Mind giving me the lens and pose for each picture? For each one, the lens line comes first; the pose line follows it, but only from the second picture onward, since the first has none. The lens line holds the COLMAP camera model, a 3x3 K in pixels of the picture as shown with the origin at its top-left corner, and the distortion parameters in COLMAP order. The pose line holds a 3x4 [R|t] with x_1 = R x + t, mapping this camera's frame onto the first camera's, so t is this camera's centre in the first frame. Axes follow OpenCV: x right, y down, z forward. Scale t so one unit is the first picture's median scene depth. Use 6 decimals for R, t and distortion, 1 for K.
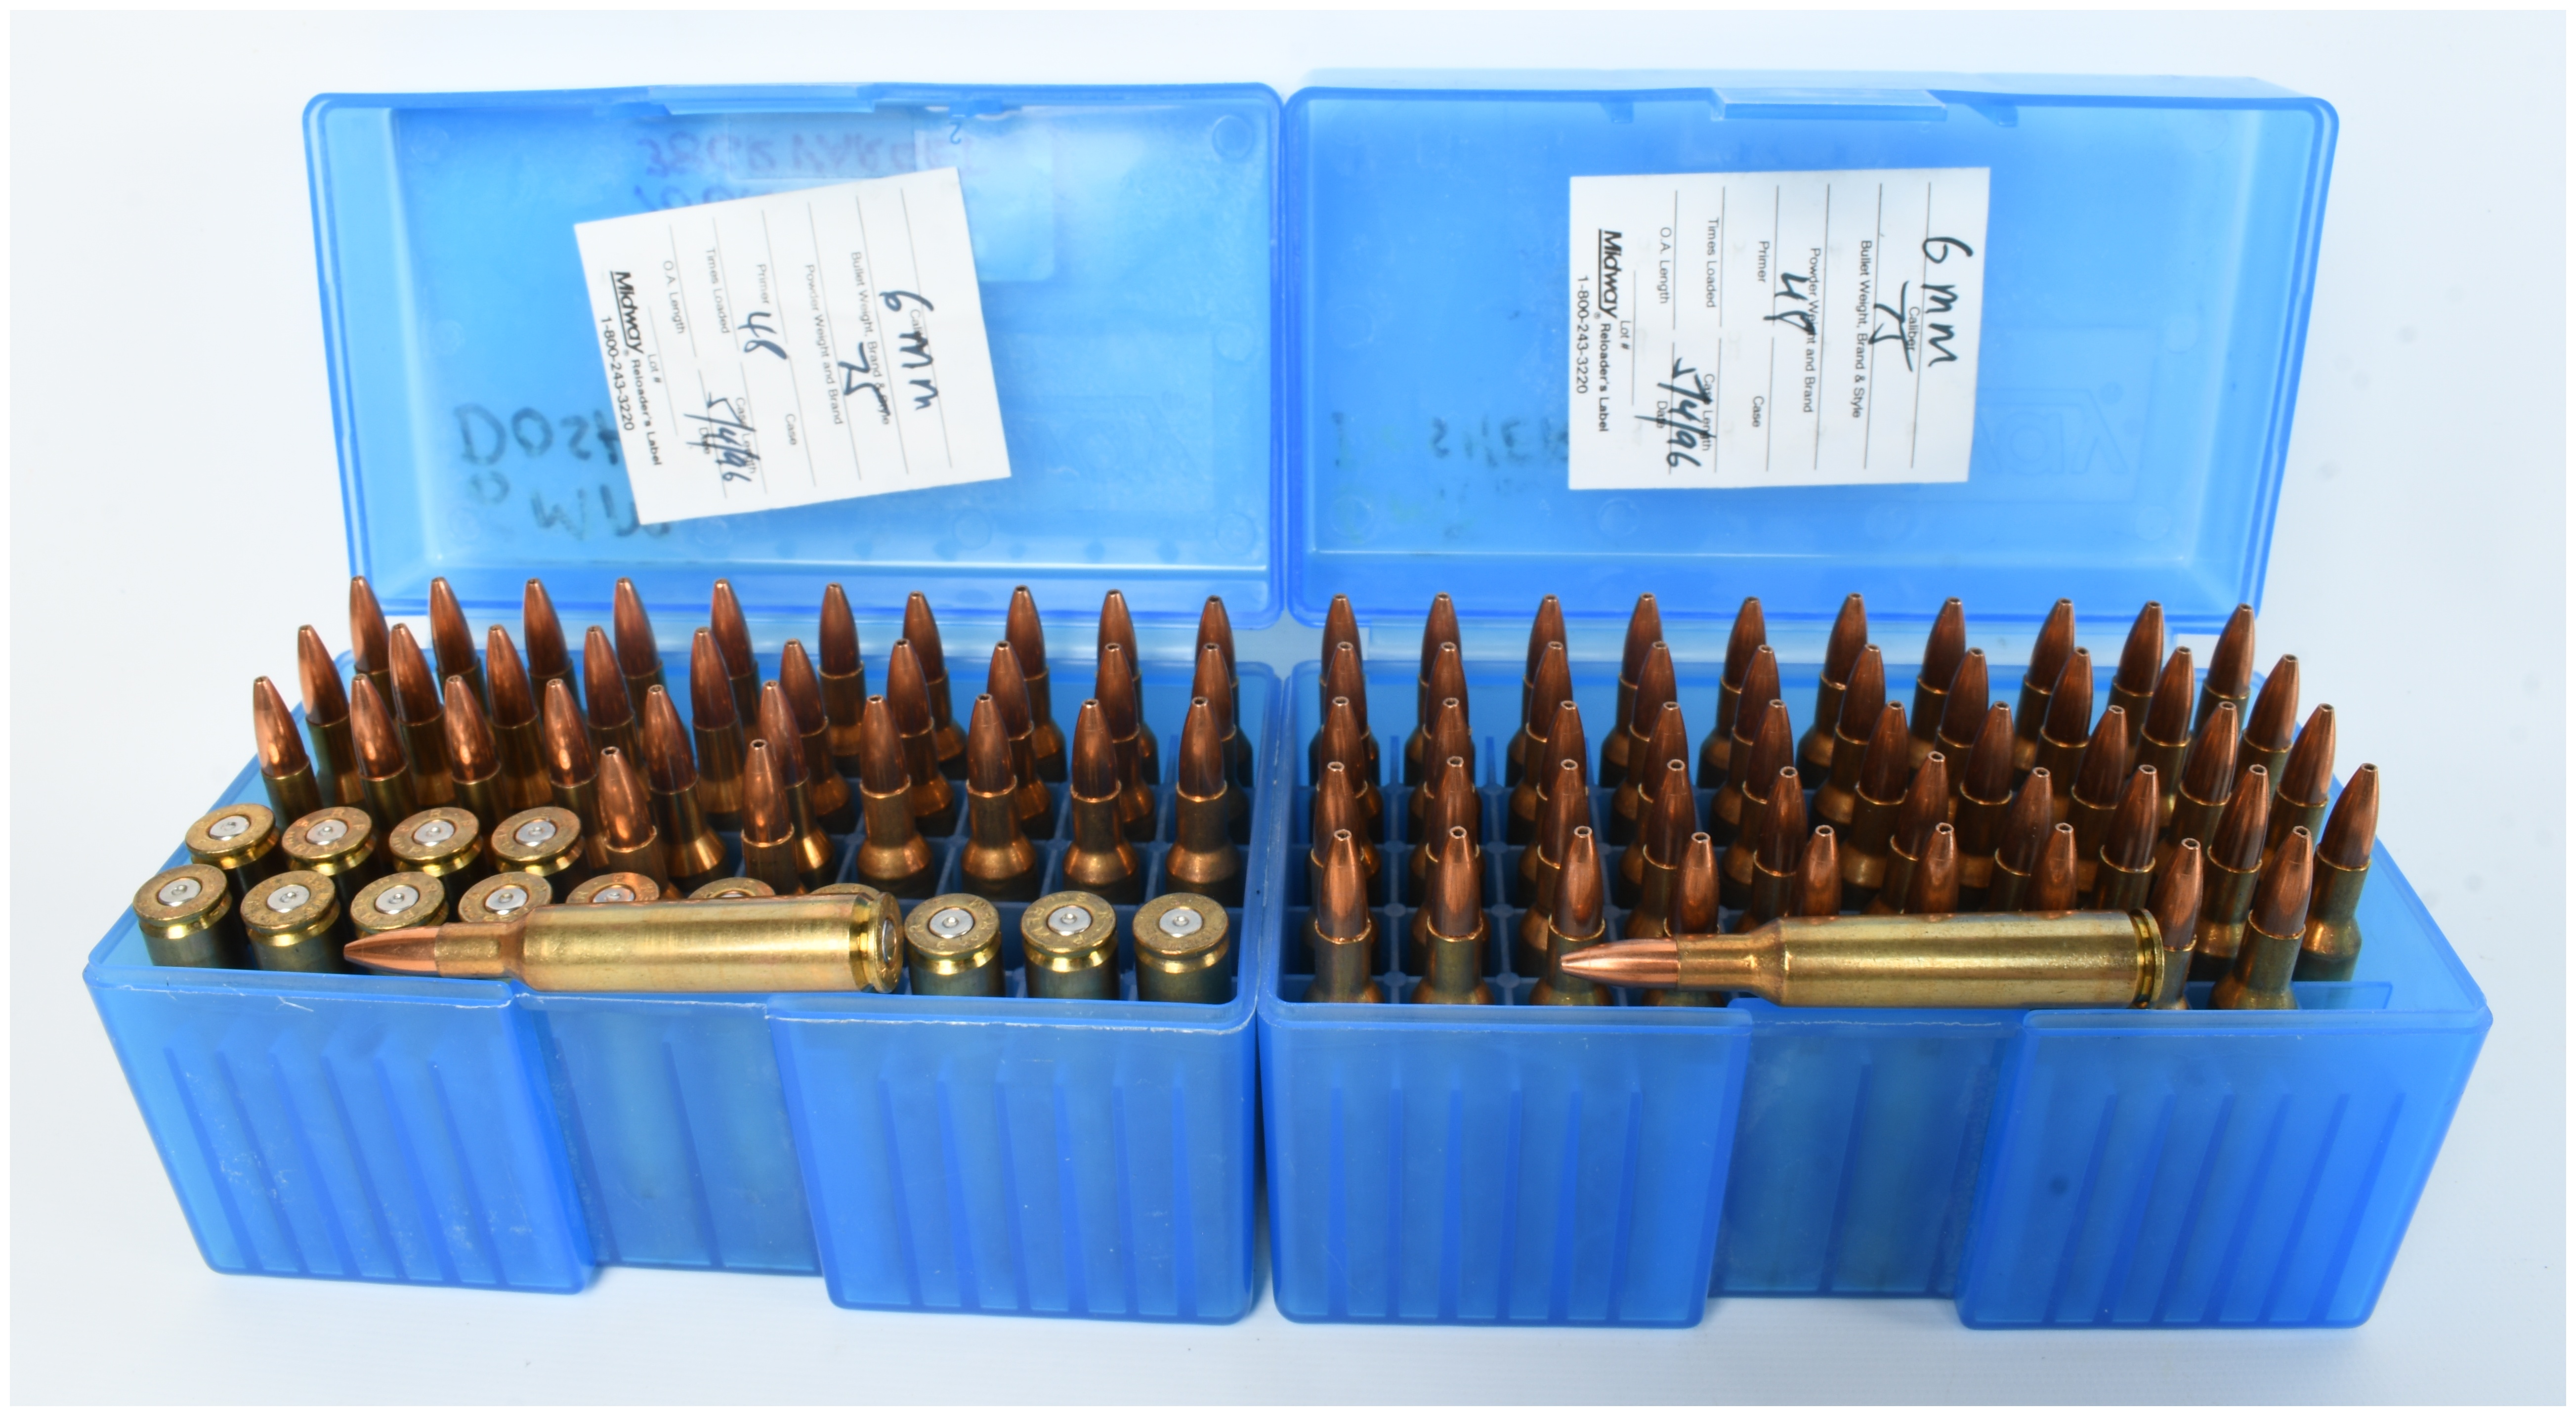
lens RADIAL K [[2180.3, 0, 1288.0], [0, 2180.3, 708.0], [0, 0, 1]] dist [-0.066716, -0.003714]
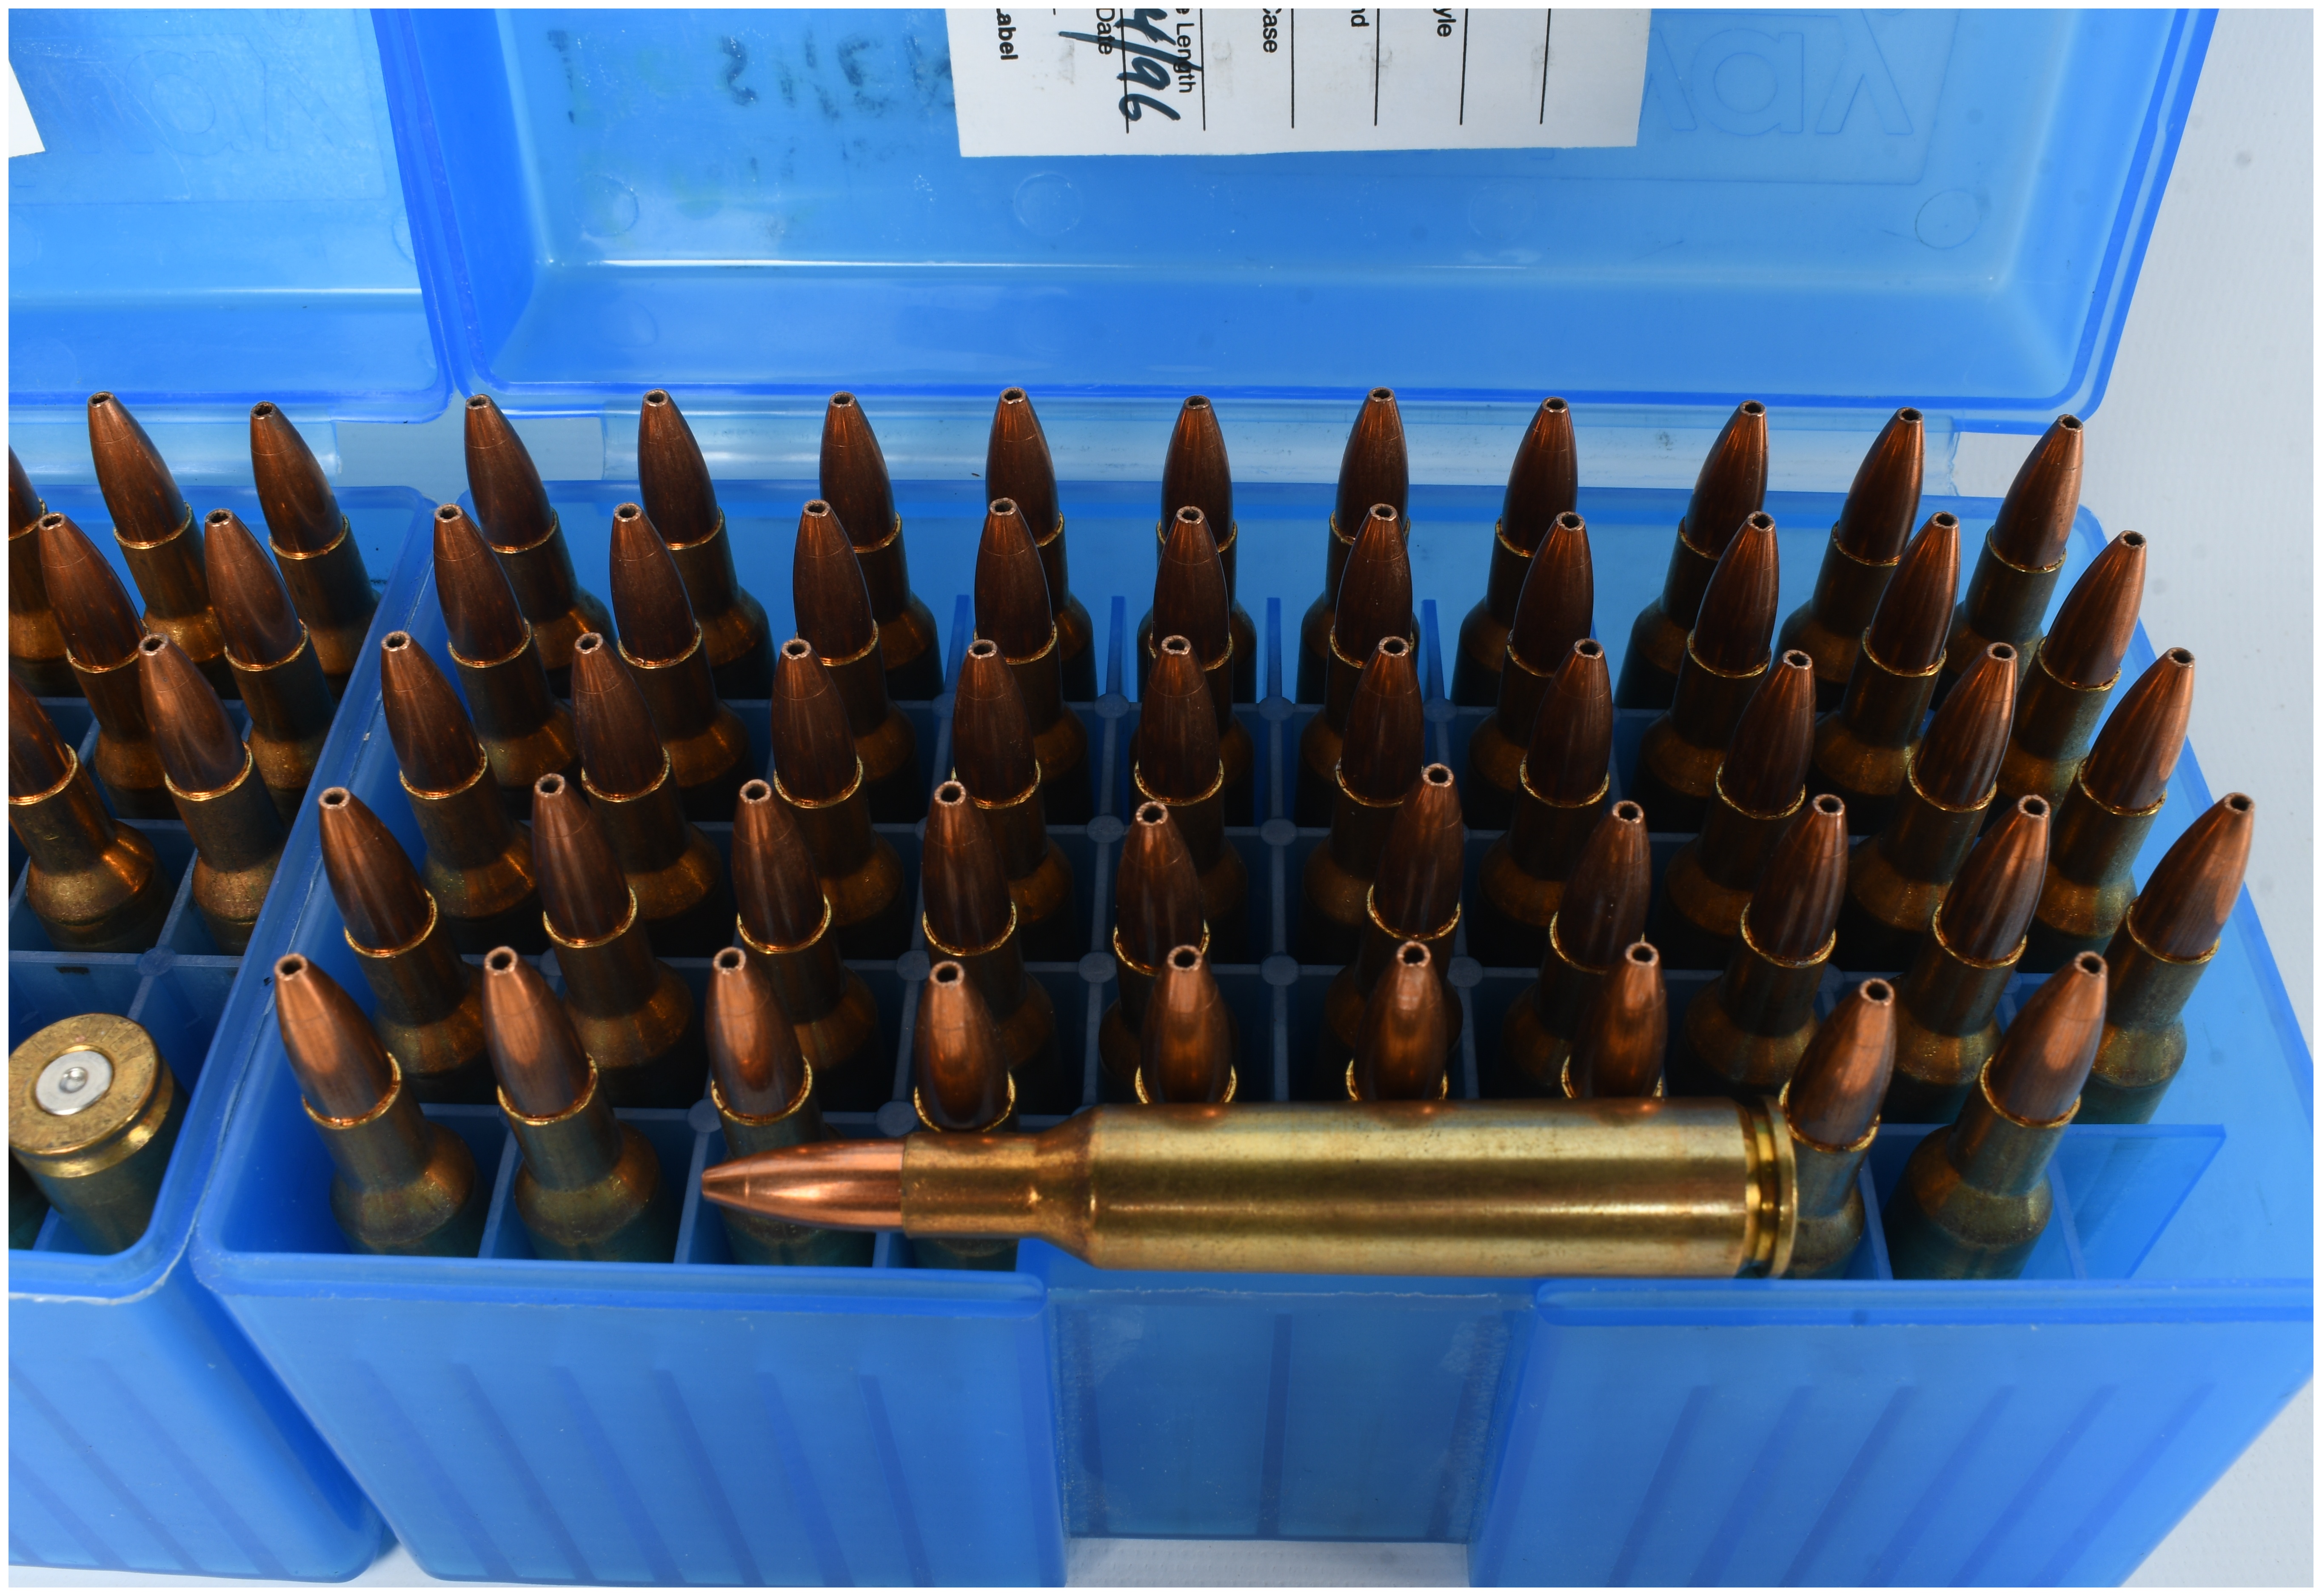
lens RADIAL K [[2188.3, 0, 1161.0], [0, 2188.3, 798.0], [0, 0, 1]] dist [-0.068105, -0.000016]
pose [[0.999991, 0.000409, -0.004266, 0.189020], [0.000868, 0.955508, 0.294963, -0.110087], [0.004197, -0.294964, 0.955499, 0.386511]]
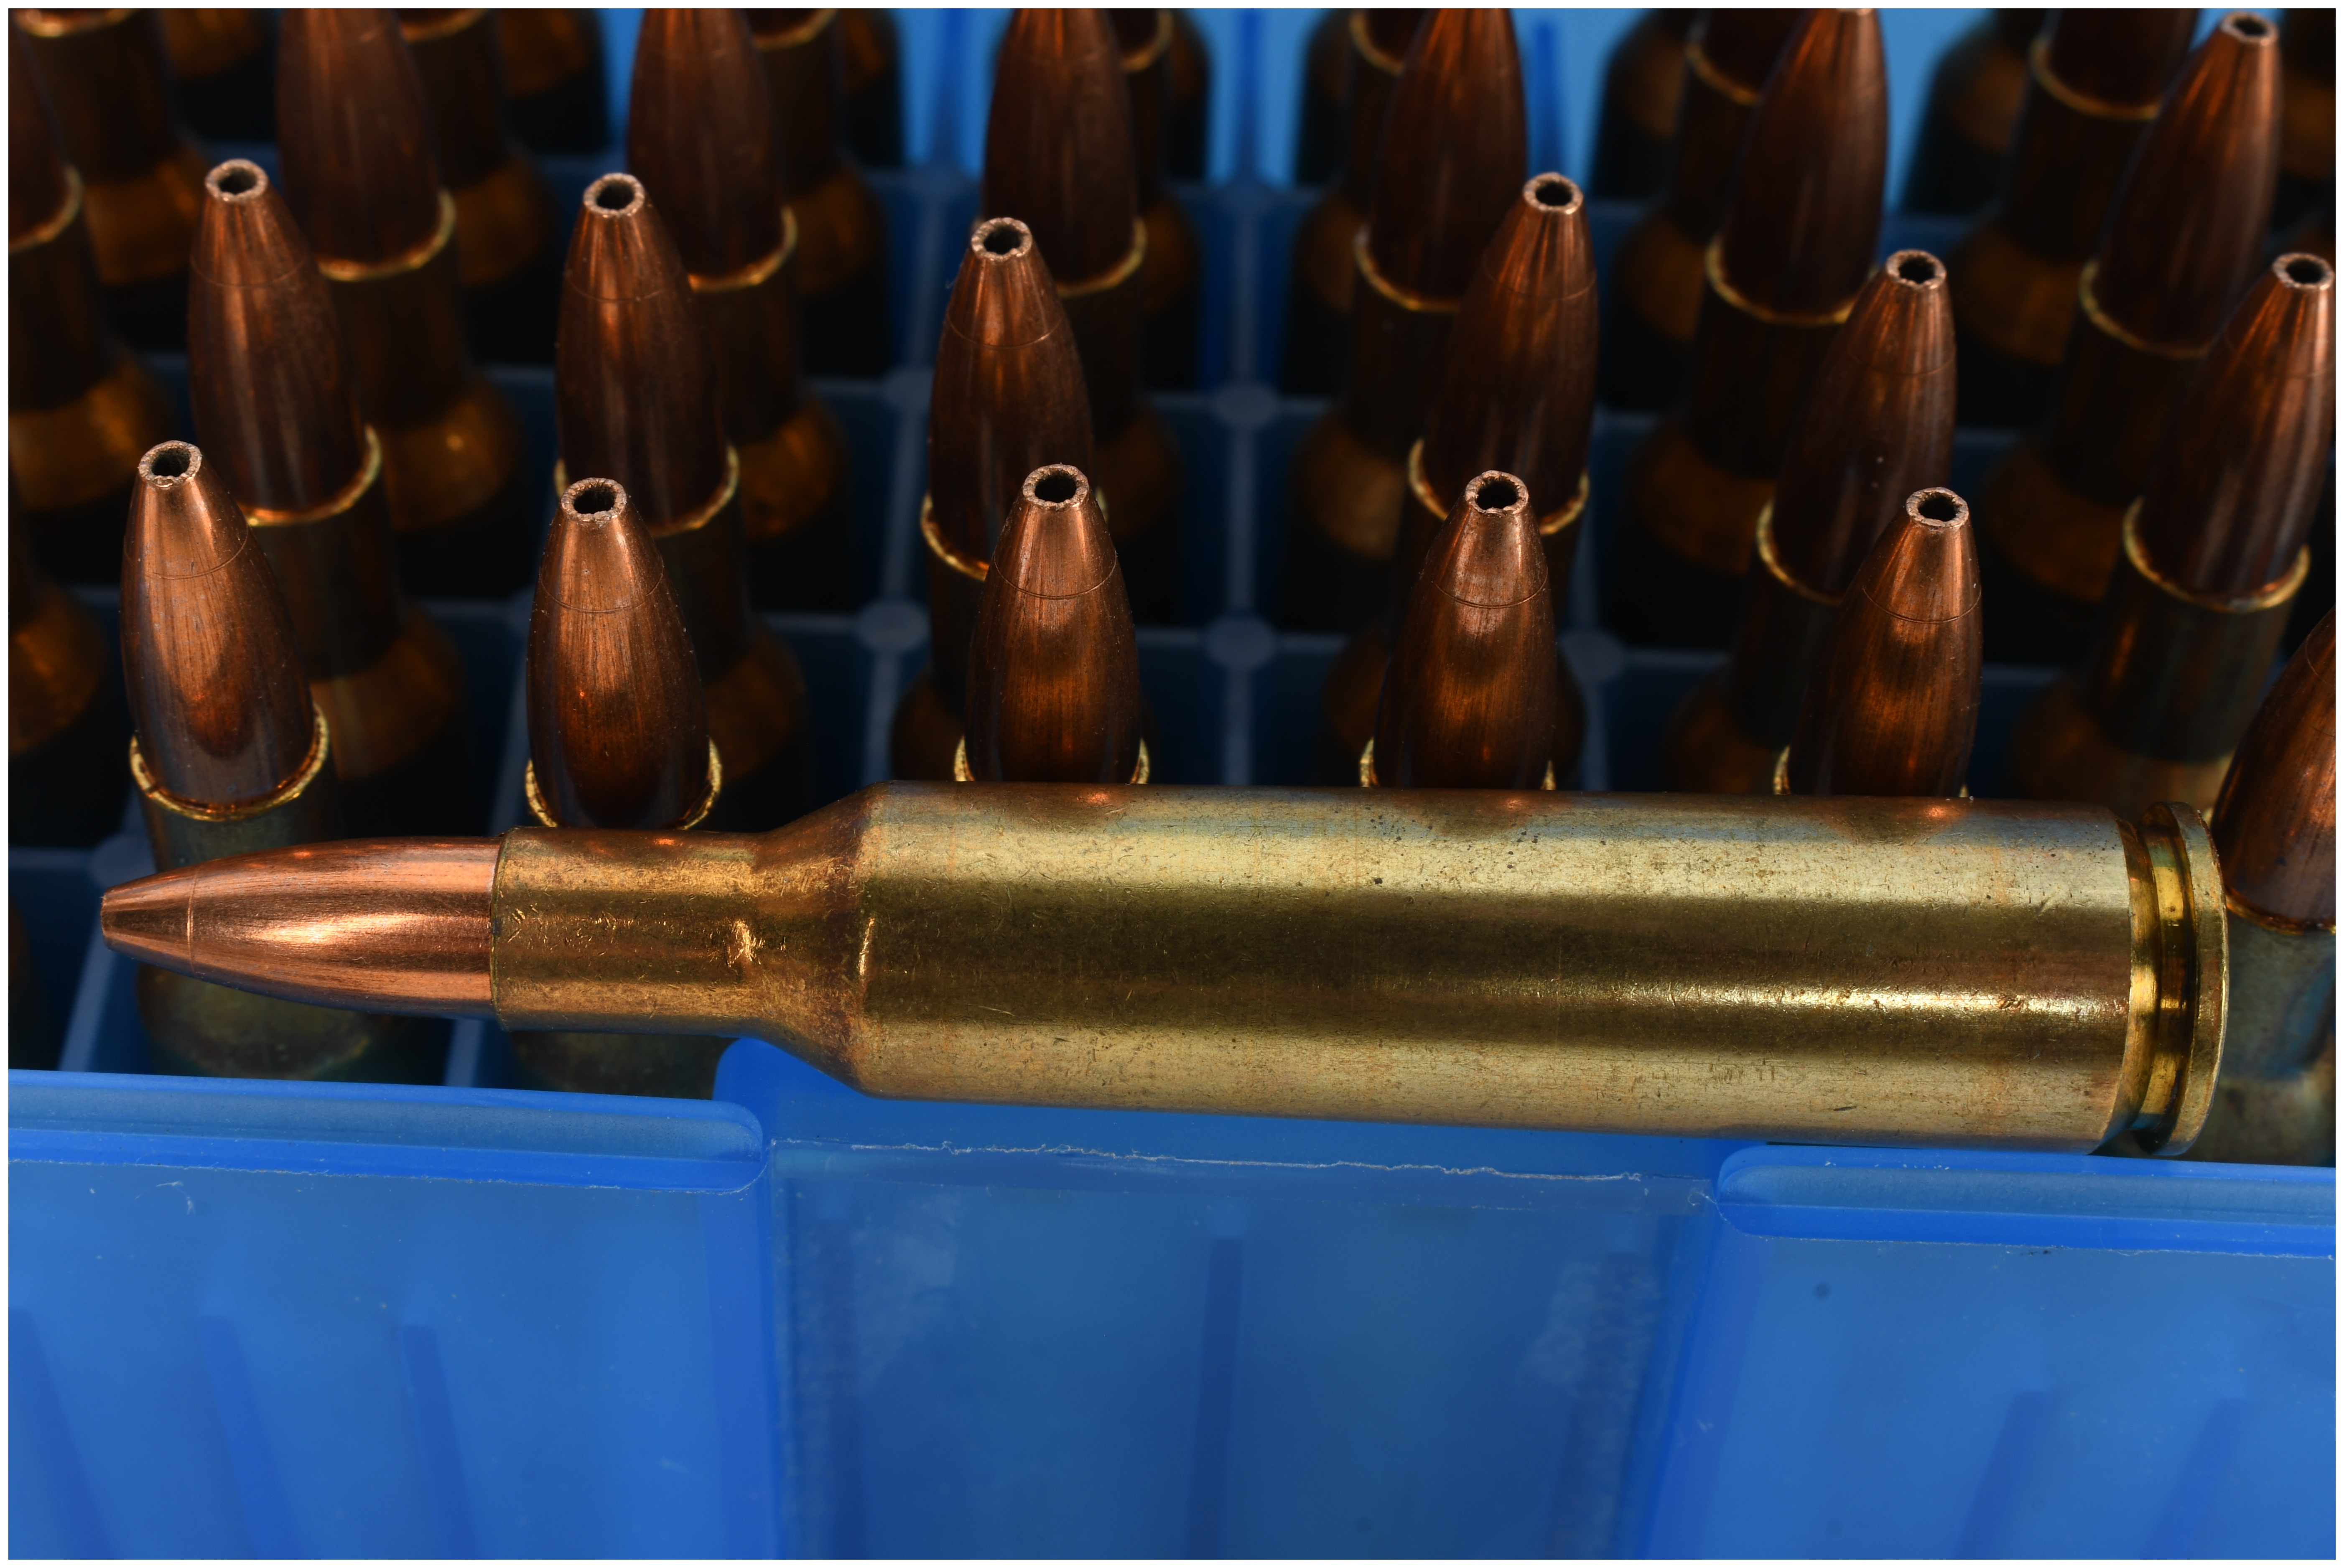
lens RADIAL K [[3953.6, 0, 1126.0], [0, 3953.6, 785.6], [0, 0, 1]] dist [0.024978, -0.095332]
pose [[0.999390, 0.030589, 0.016873, 0.193084], [-0.034127, 0.958080, 0.284460, -0.040017], [-0.007464, -0.284863, 0.958539, 0.393274]]
